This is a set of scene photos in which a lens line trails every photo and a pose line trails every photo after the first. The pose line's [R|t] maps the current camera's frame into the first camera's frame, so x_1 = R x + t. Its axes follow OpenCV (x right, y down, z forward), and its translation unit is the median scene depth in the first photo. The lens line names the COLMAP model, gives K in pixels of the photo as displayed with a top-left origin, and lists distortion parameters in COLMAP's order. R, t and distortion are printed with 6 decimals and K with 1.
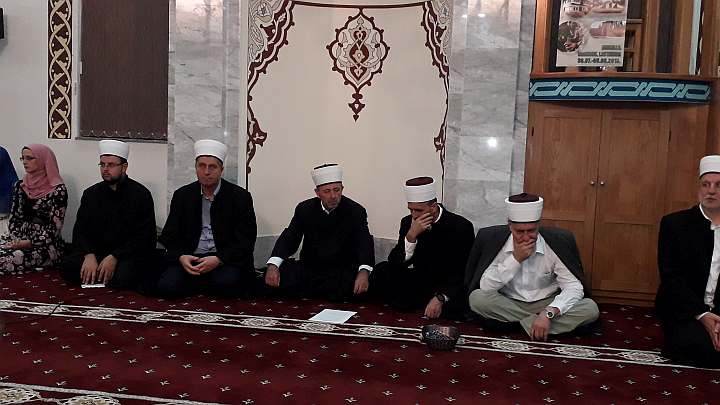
lens RADIAL K [[725.1, 0, 363.5], [0, 725.1, 199.5], [0, 0, 1]] dist [0.191099, -0.517906]
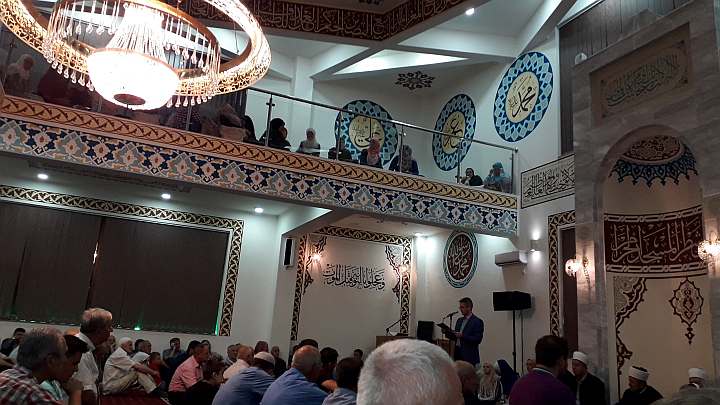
lens RADIAL K [[576.9, 0, 360.0], [0, 576.9, 202.5], [0, 0, 1]] dist [0.051239, -0.097855]
pose [[0.553542, -0.205987, -0.806945, 0.723139], [-0.110448, 0.942214, -0.316281, 0.087086], [0.825465, 0.264200, 0.498804, -0.349259]]
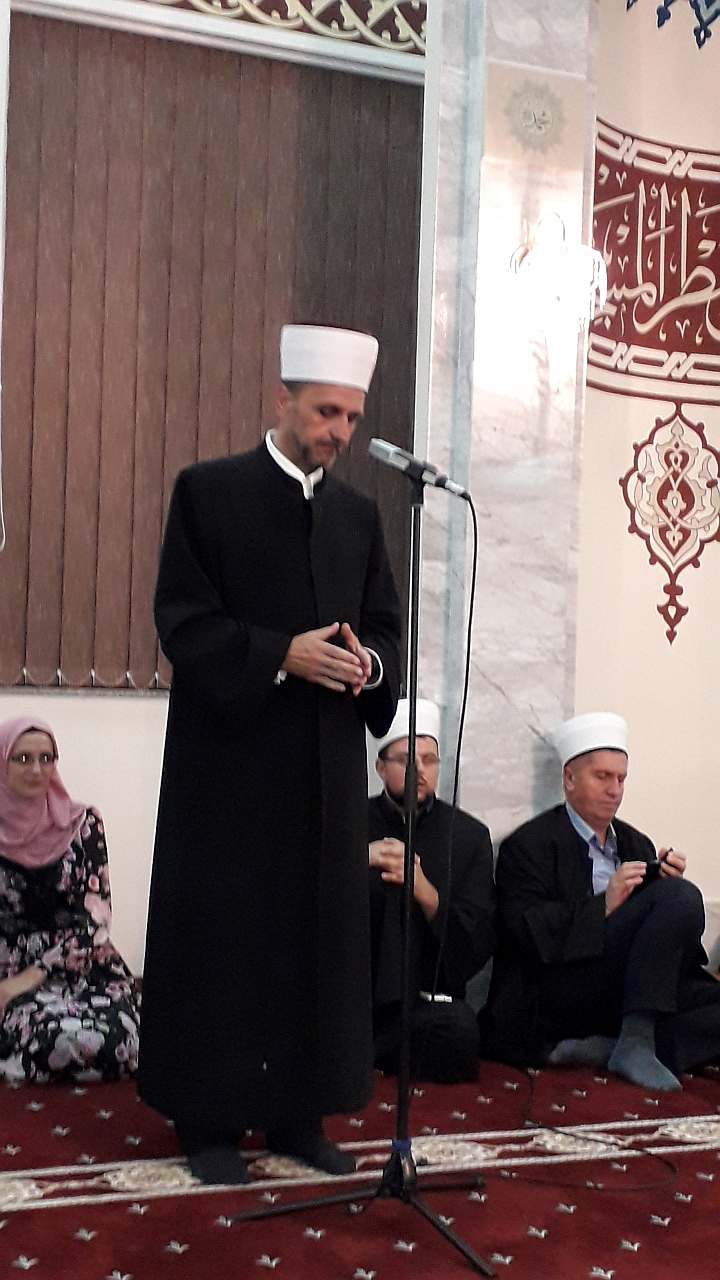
lens RADIAL K [[1731.5, 0, 357.5], [0, 1731.5, 669.9], [0, 0, 1]] dist [0.136588, -0.041436]
pose [[0.848194, -0.004256, 0.529669, -0.791450], [0.043420, 0.997161, -0.061519, -0.034863], [-0.527903, 0.075179, 0.845971, 0.193106]]
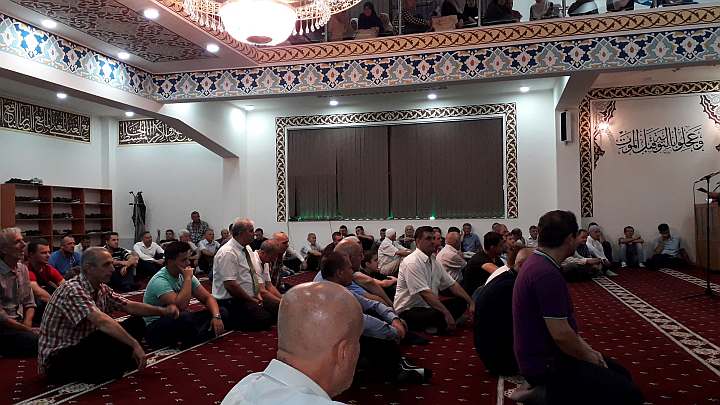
lens RADIAL K [[576.9, 0, 360.0], [0, 576.9, 202.5], [0, 0, 1]] dist [0.051239, -0.097855]
pose [[-0.097847, -0.064978, -0.993078, 0.850831], [-0.069320, 0.995888, -0.058331, 0.035528], [0.992784, 0.063132, -0.101949, 0.085633]]
